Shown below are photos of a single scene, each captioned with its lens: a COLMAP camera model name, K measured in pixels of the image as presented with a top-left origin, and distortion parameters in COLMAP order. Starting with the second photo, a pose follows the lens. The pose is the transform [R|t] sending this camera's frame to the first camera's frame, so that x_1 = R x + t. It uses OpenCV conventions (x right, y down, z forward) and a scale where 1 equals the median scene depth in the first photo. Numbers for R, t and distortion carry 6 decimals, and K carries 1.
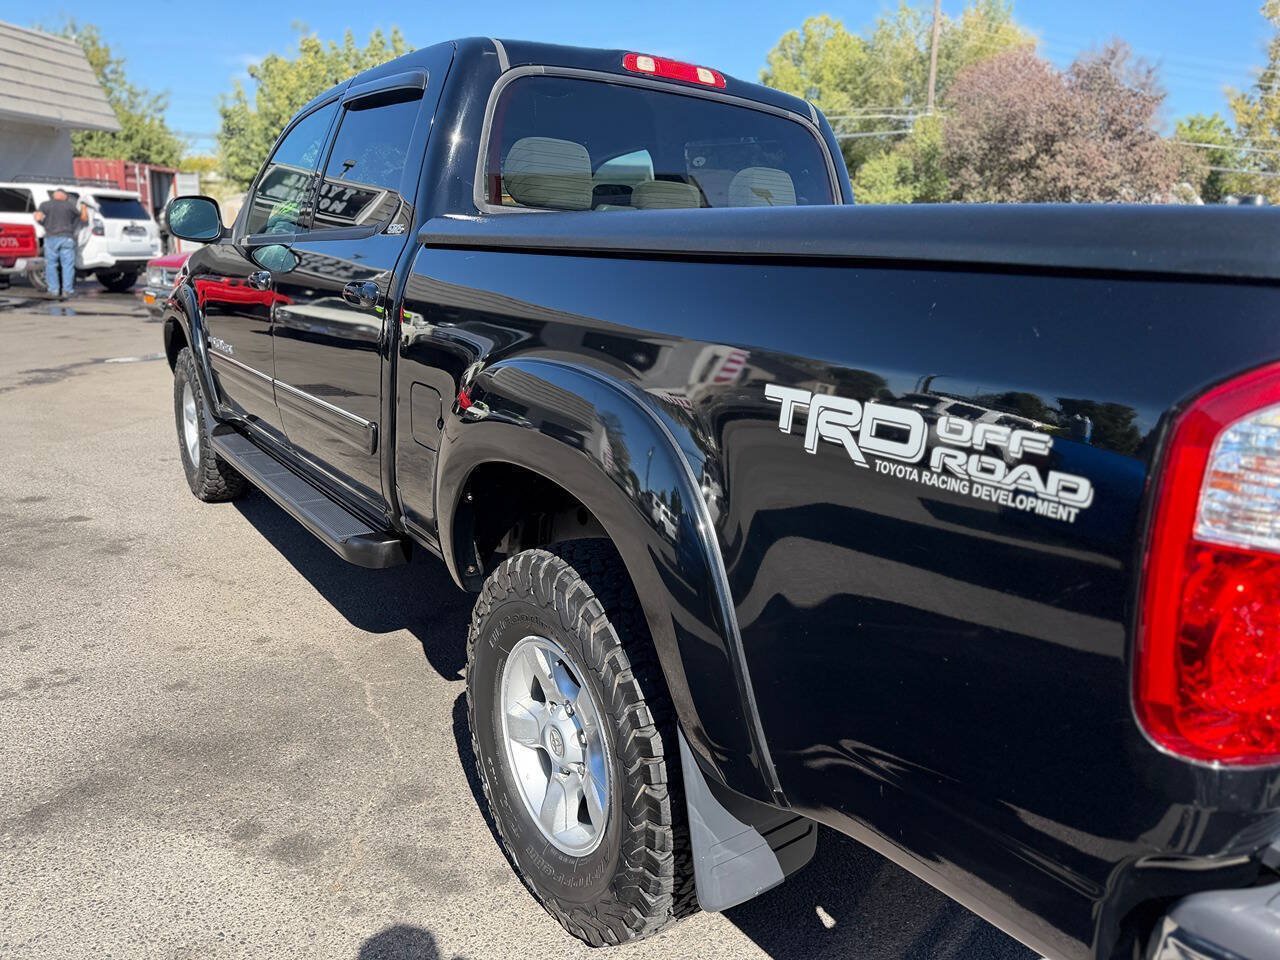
lens RADIAL K [[906.3, 0, 635.4], [0, 906.3, 477.0], [0, 0, 1]] dist [0.043678, -0.053279]
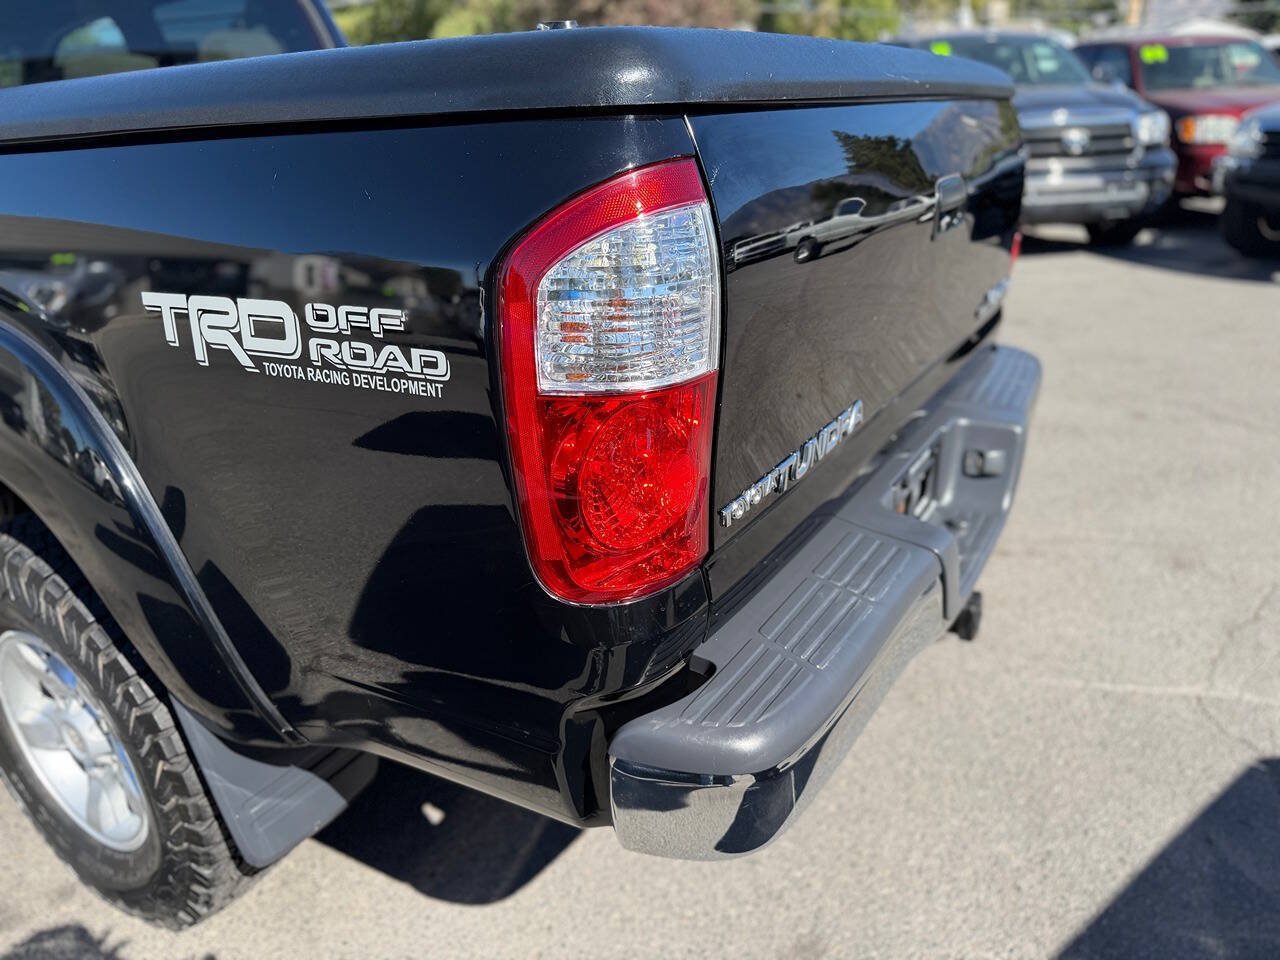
lens RADIAL K [[904.8, 0, 624.7], [0, 904.8, 485.1], [0, 0, 1]] dist [0.153764, -0.241166]
pose [[0.920459, -0.223089, 0.320914, 0.128489], [0.179513, 0.970674, 0.159896, 0.007903], [-0.347174, -0.089570, 0.933514, 0.013085]]
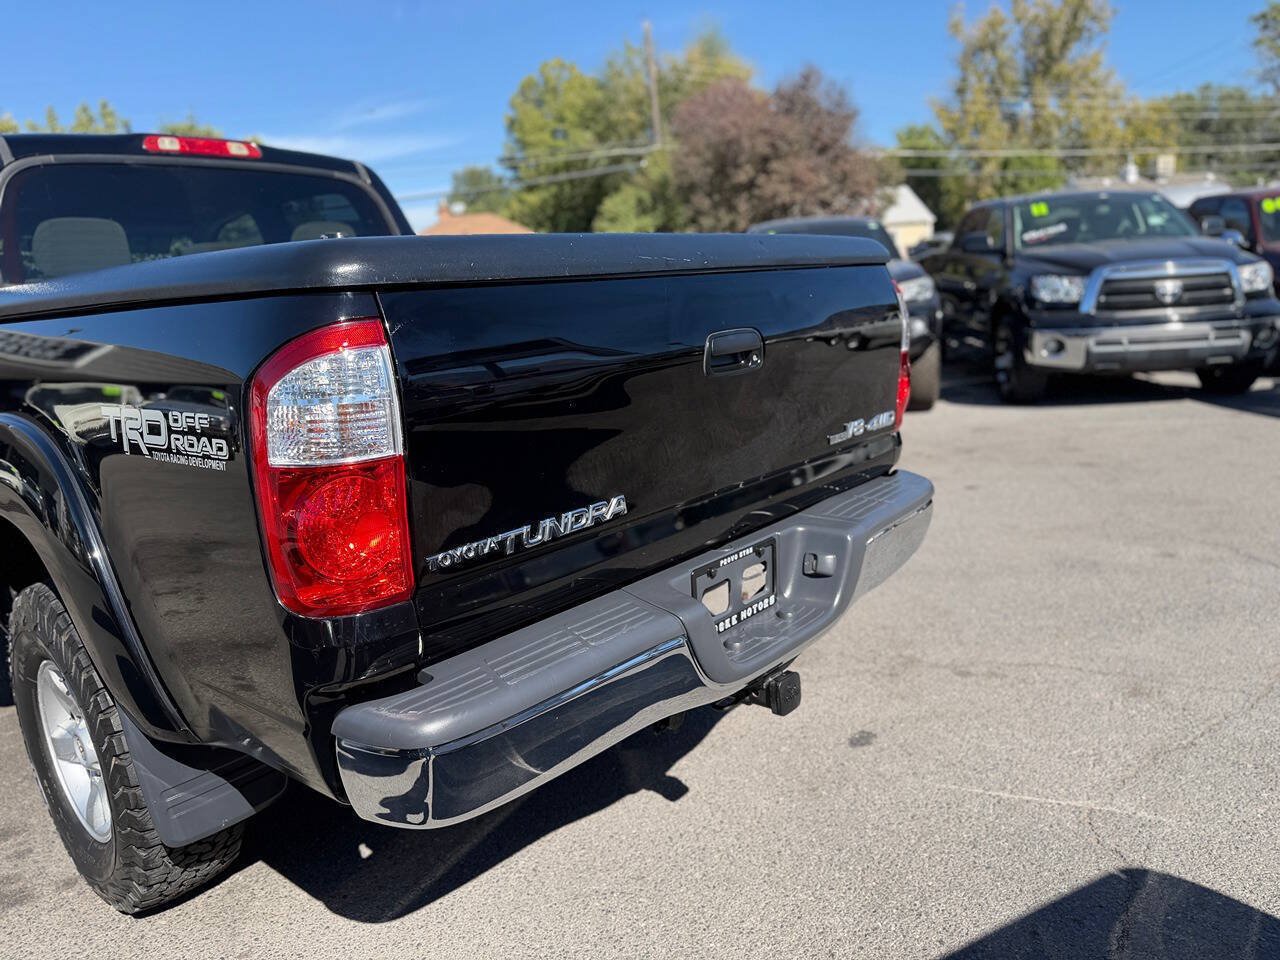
lens RADIAL K [[914.2, 0, 632.9], [0, 914.2, 479.2], [0, 0, 1]] dist [0.025216, -0.030638]
pose [[0.970011, -0.150283, 0.191033, 0.319999], [0.157851, 0.987148, -0.024946, 0.077384], [-0.184829, 0.054353, 0.981267, -0.206001]]
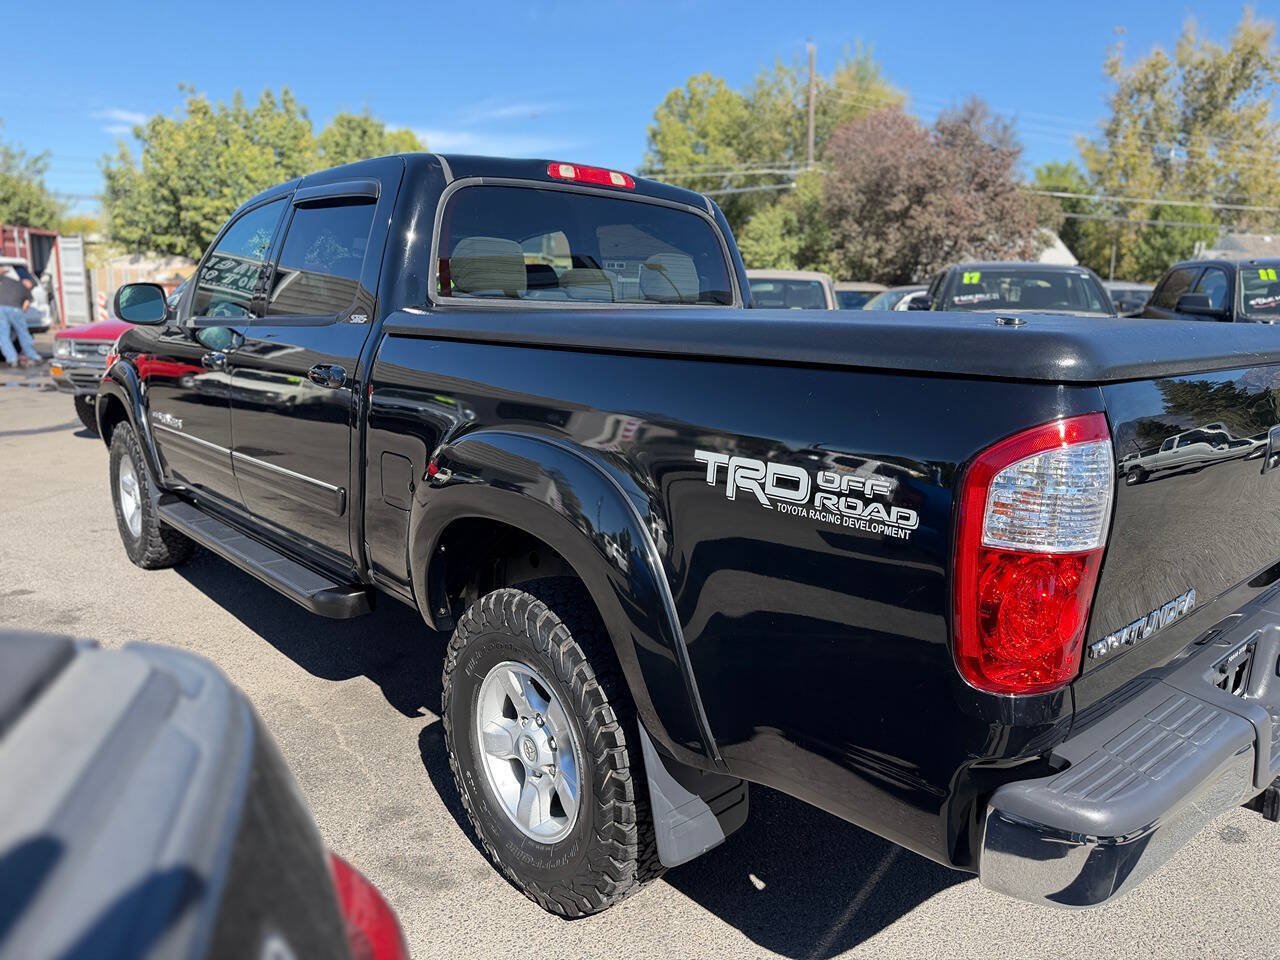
lens RADIAL K [[914.2, 0, 632.9], [0, 914.2, 479.2], [0, 0, 1]] dist [0.025216, -0.030638]
pose [[0.993985, -0.043803, 0.100379, -0.044998], [0.048587, 0.997772, -0.045727, -0.000997], [-0.098153, 0.050329, 0.993898, -0.177544]]
